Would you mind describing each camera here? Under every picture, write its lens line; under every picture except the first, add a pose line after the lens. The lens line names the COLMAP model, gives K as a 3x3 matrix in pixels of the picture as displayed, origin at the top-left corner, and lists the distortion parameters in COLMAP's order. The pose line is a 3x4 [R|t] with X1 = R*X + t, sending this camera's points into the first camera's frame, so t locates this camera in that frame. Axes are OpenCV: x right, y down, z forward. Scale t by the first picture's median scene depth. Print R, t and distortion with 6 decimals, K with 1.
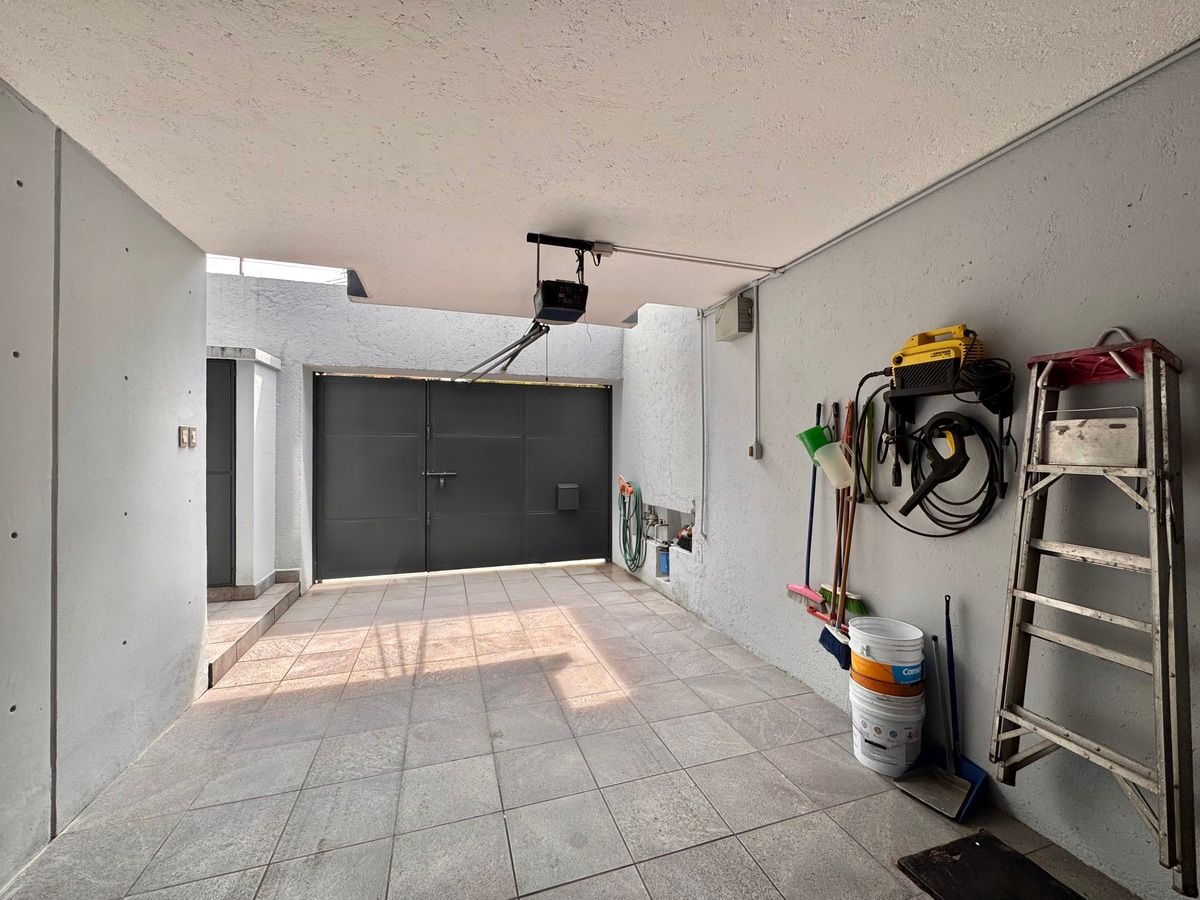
lens RADIAL K [[481.0, 0, 607.3], [0, 481.0, 450.8], [0, 0, 1]] dist [-0.004429, 0.000789]
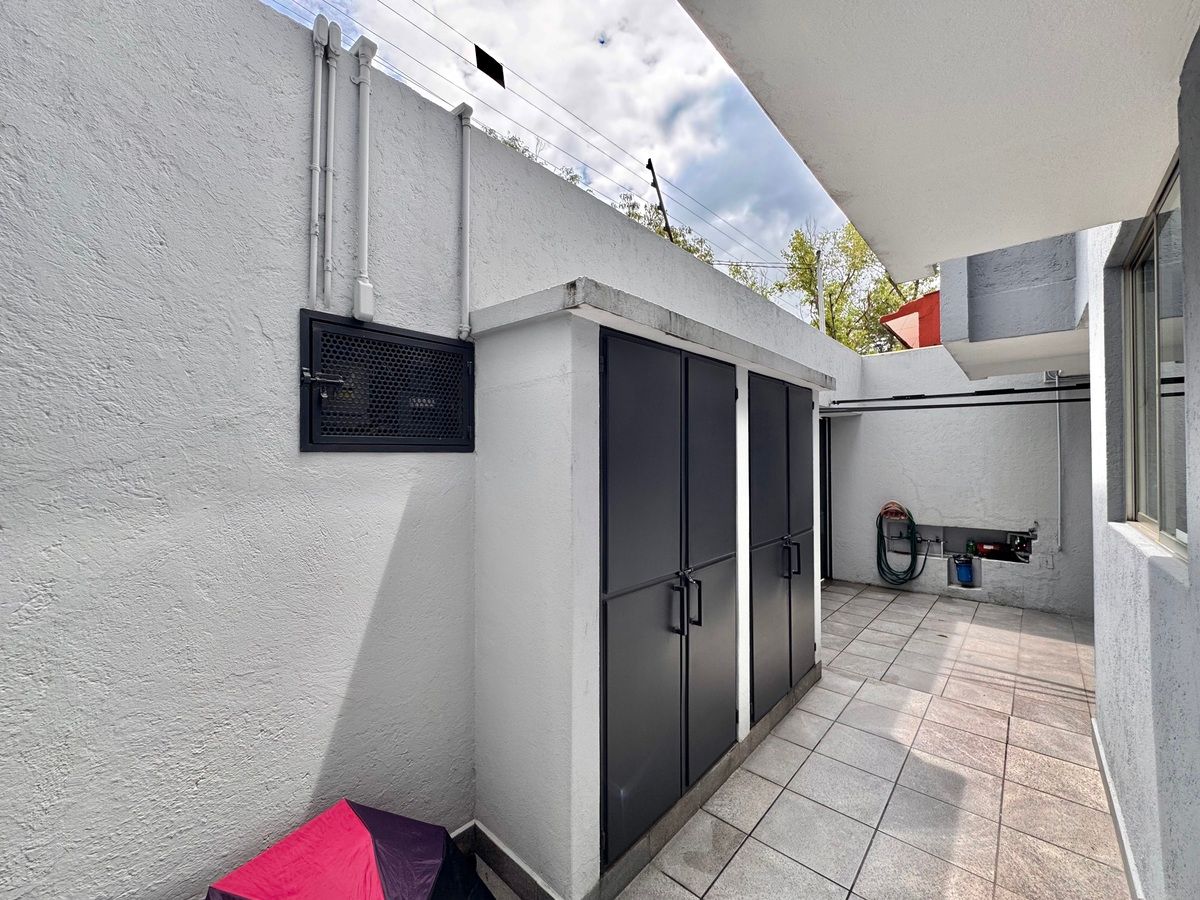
lens RADIAL K [[481.0, 0, 603.5], [0, 481.0, 450.8], [0, 0, 1]] dist [-0.004429, 0.000789]
pose [[0.870047, 0.004784, 0.492946, -1.761696], [-0.000790, 0.999965, -0.008311, -0.088409], [-0.492968, 0.006841, 0.870020, 0.550333]]
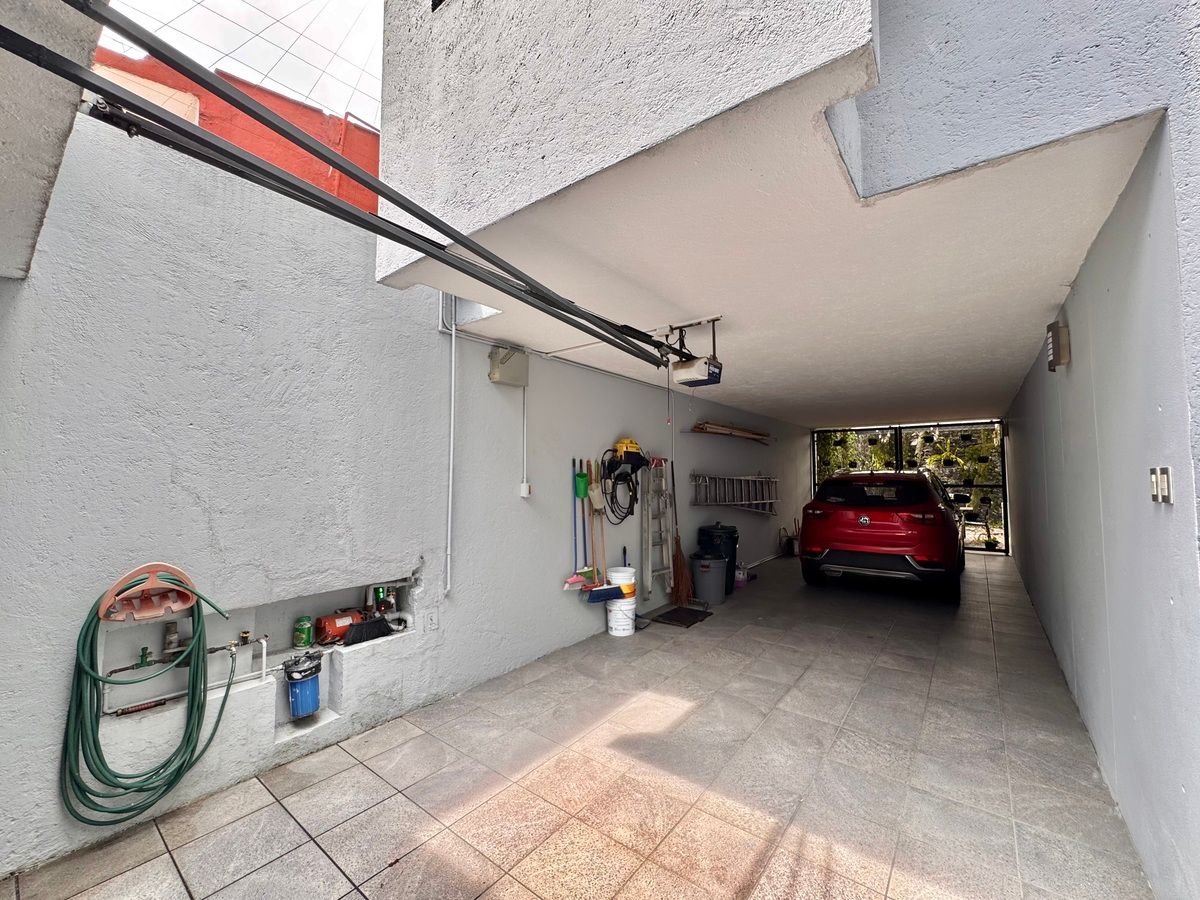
lens RADIAL K [[481.0, 0, 601.7], [0, 481.0, 448.3], [0, 0, 1]] dist [-0.004429, 0.000789]
pose [[-0.550692, 0.053631, 0.832984, -0.755950], [-0.002387, 0.997829, -0.065822, -0.021019], [-0.834705, -0.038236, -0.549369, 1.438676]]
